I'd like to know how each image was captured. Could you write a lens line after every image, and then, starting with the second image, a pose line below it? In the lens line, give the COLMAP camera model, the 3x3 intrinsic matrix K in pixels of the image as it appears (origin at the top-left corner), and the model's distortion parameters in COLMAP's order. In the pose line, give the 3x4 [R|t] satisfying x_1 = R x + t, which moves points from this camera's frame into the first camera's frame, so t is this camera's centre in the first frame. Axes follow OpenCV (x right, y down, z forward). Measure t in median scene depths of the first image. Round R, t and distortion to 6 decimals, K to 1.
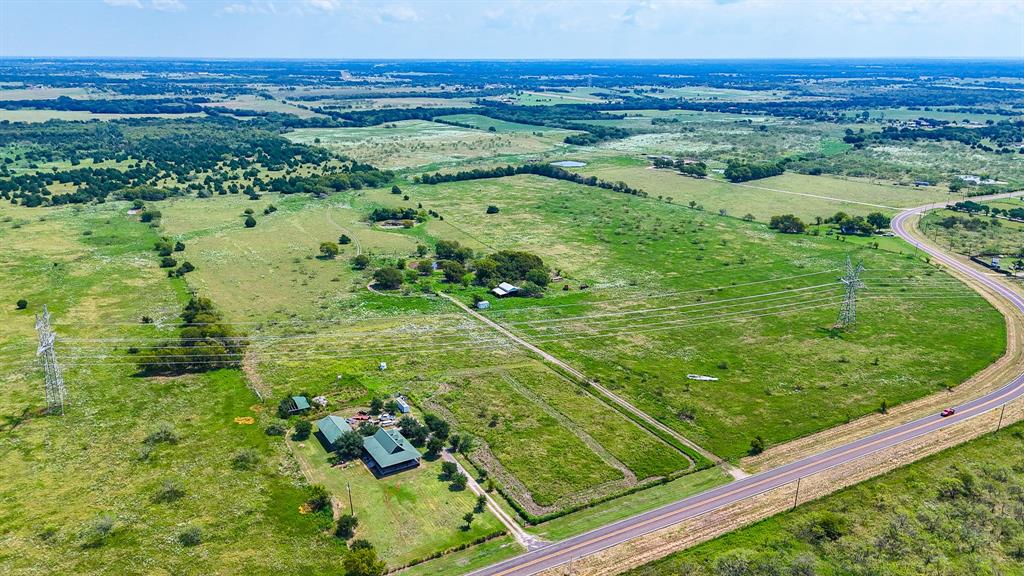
lens RADIAL K [[757.4, 0, 505.0], [0, 757.4, 314.5], [0, 0, 1]] dist [0.073425, -0.071895]
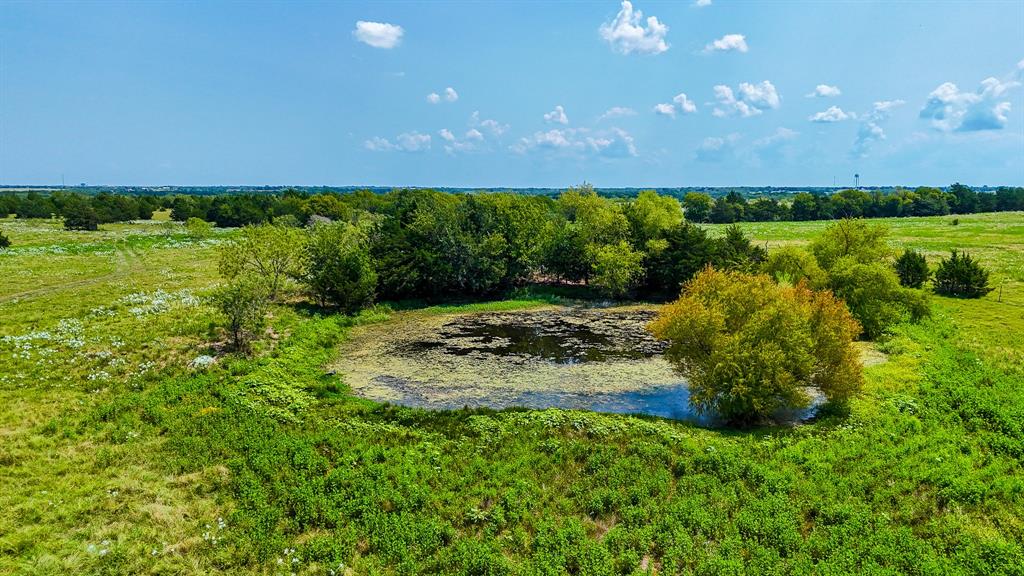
lens RADIAL K [[757.4, 0, 511.2], [0, 757.4, 296.0], [0, 0, 1]] dist [0.073425, -0.071895]
pose [[0.966301, 0.035518, -0.254953, -0.092393], [-0.082941, 0.980574, -0.177750, -0.077909], [0.243687, 0.192906, 0.950476, 0.660975]]
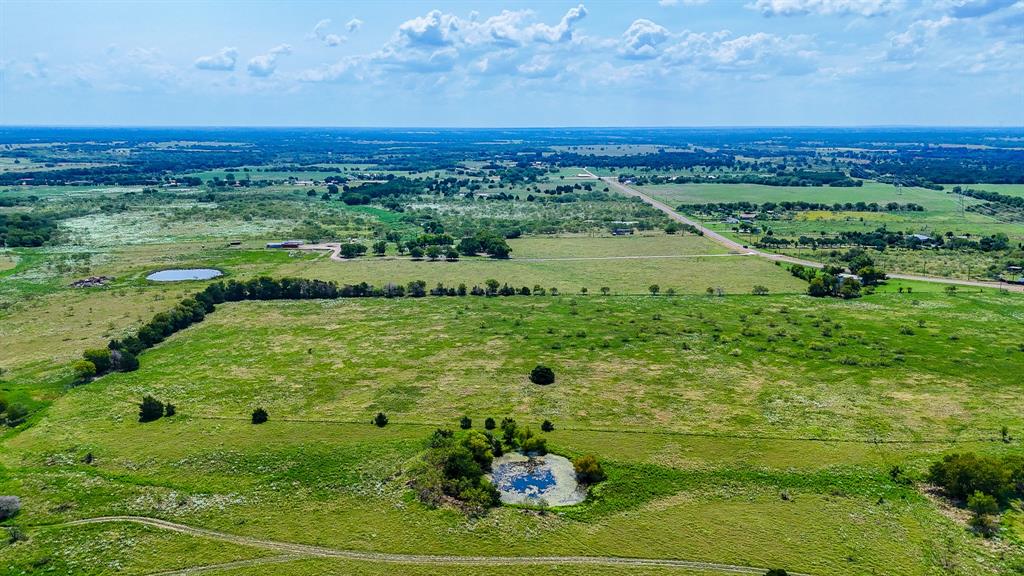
lens RADIAL K [[757.4, 0, 515.3], [0, 757.4, 296.8], [0, 0, 1]] dist [0.073425, -0.071895]
pose [[0.486548, -0.192531, 0.852175, -0.324774], [0.280031, 0.958319, 0.056628, -0.165500], [-0.827559, 0.211083, 0.520183, 0.570854]]
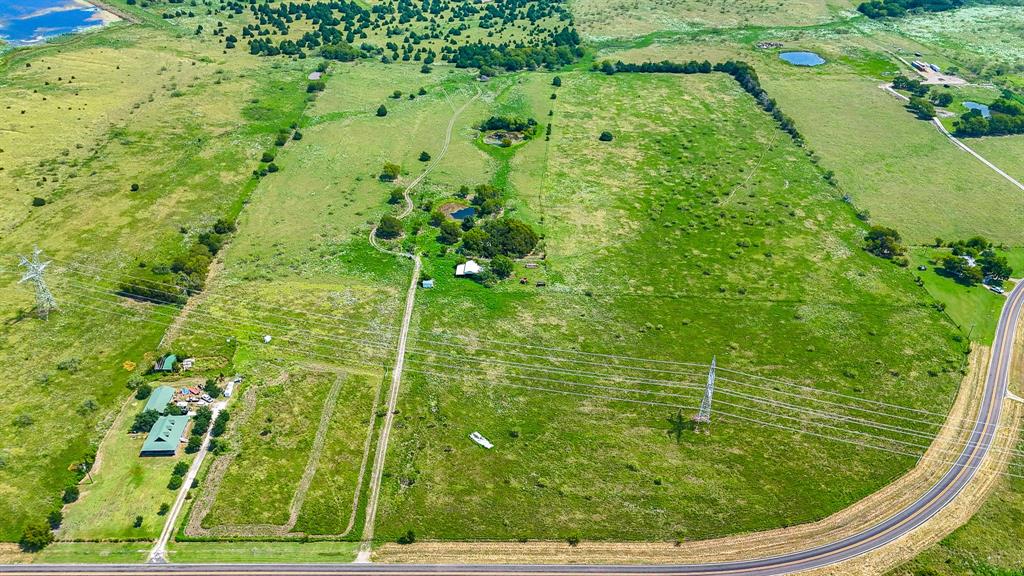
lens RADIAL K [[784.8, 0, 507.1], [0, 784.8, 301.2], [0, 0, 1]] dist [0.067767, -0.069040]
pose [[0.880853, 0.278974, -0.382454, 0.236331], [-0.176645, 0.943253, 0.281194, -0.151237], [0.439197, -0.180132, 0.880147, 0.024472]]
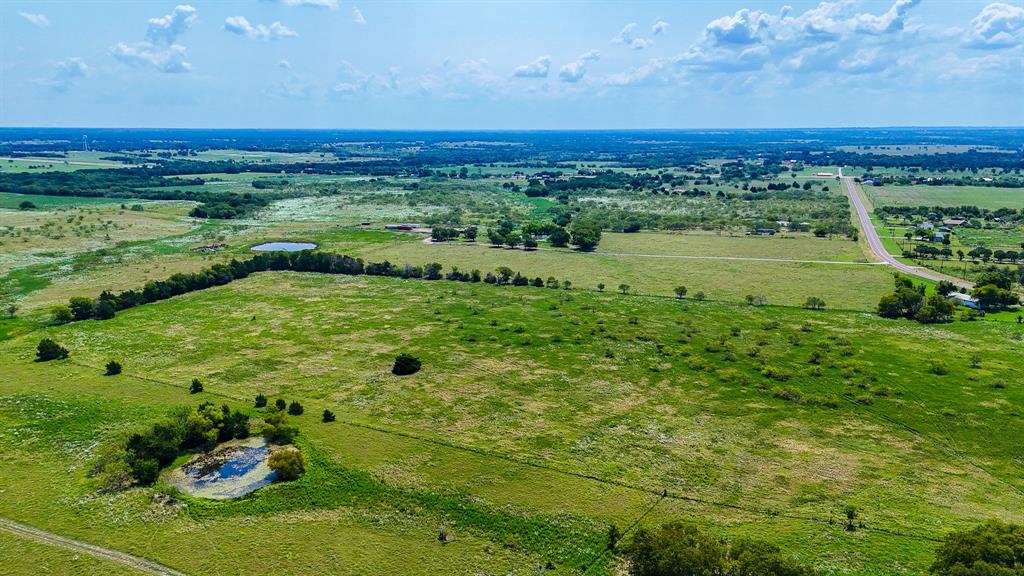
lens RADIAL K [[757.4, 0, 511.4], [0, 757.4, 289.5], [0, 0, 1]] dist [0.073425, -0.071895]
pose [[0.782173, -0.130501, 0.609242, -0.174349], [0.200369, 0.978562, -0.047634, -0.111647], [-0.589964, 0.159332, 0.791553, 0.463813]]
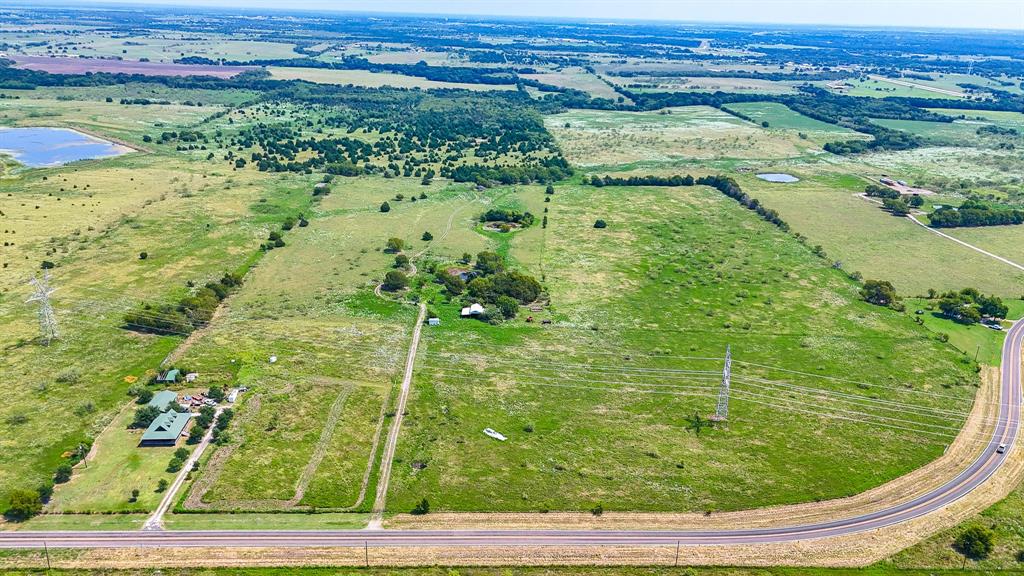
lens RADIAL K [[784.8, 0, 507.4], [0, 784.8, 295.6], [0, 0, 1]] dist [0.067767, -0.069040]
pose [[0.890391, 0.176272, -0.419680, 0.247133], [-0.171549, 0.983941, 0.049313, -0.057299], [0.421633, 0.028088, 0.906332, 0.008829]]
